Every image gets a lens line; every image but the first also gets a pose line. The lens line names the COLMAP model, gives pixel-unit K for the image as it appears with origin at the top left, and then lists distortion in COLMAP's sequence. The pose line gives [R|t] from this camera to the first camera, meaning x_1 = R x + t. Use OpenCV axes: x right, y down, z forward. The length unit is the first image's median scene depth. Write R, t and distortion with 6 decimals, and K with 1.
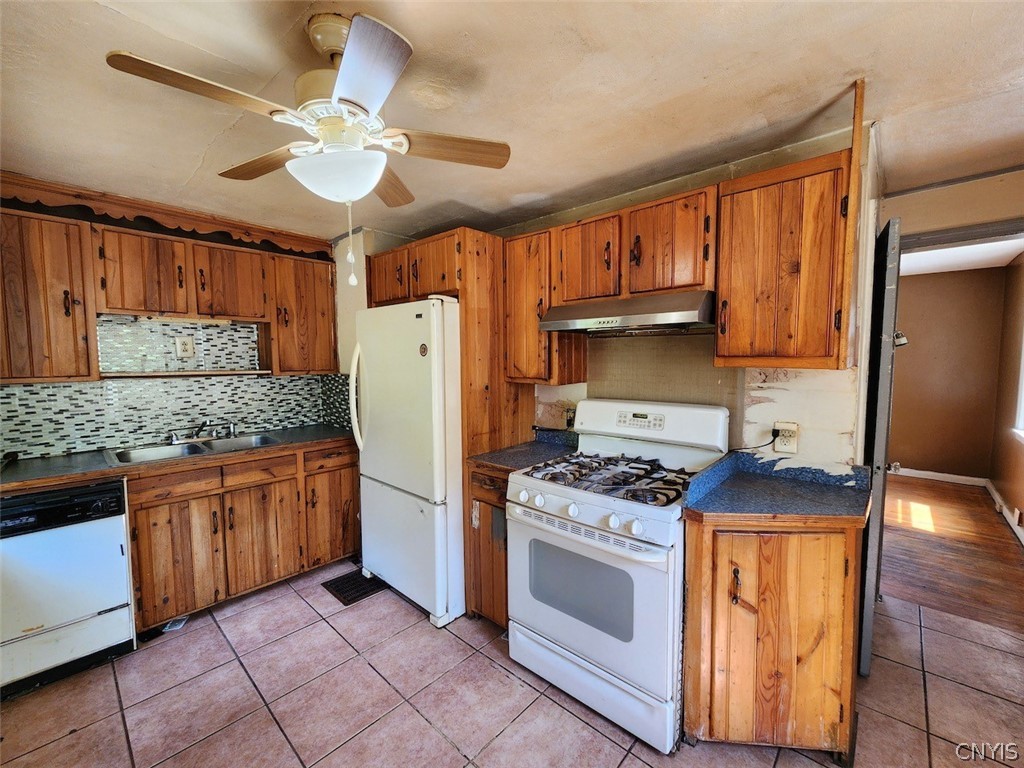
lens RADIAL K [[416.5, 0, 516.3], [0, 416.5, 385.4], [0, 0, 1]] dist [0.000630, 0.000012]
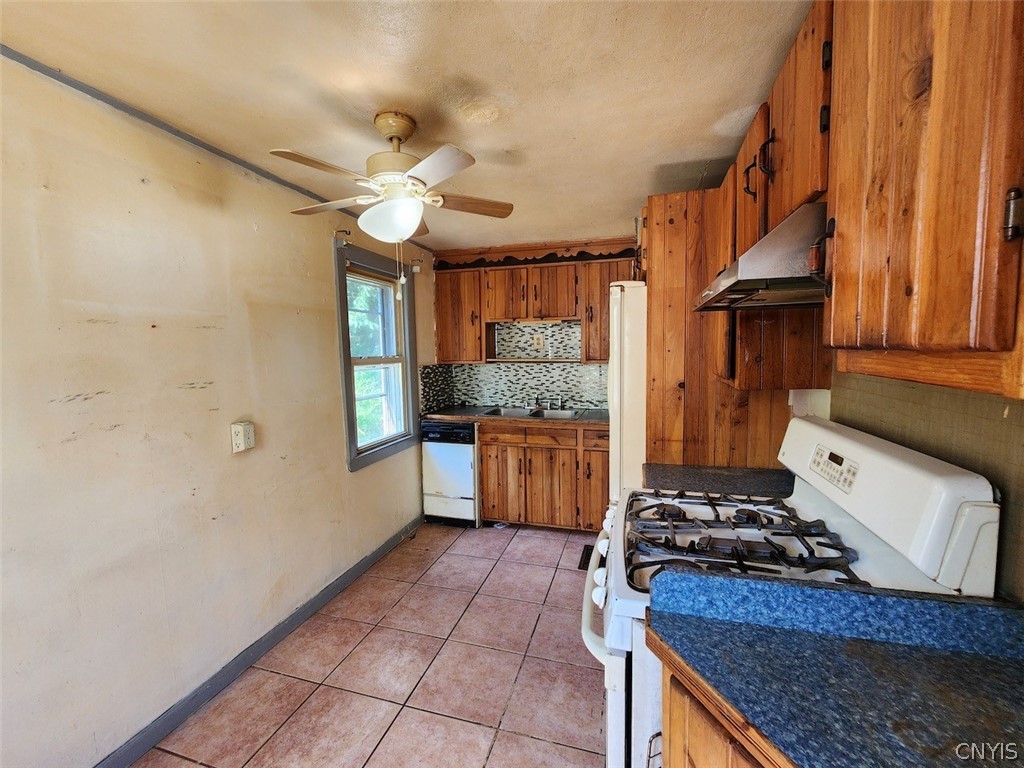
lens RADIAL K [[416.5, 0, 516.3], [0, 416.5, 385.4], [0, 0, 1]] dist [0.000630, 0.000012]
pose [[0.449193, 0.074906, -0.890289, 0.493247], [-0.049829, 0.997029, 0.058745, -0.025499], [0.892044, 0.017975, 0.451591, 0.337909]]
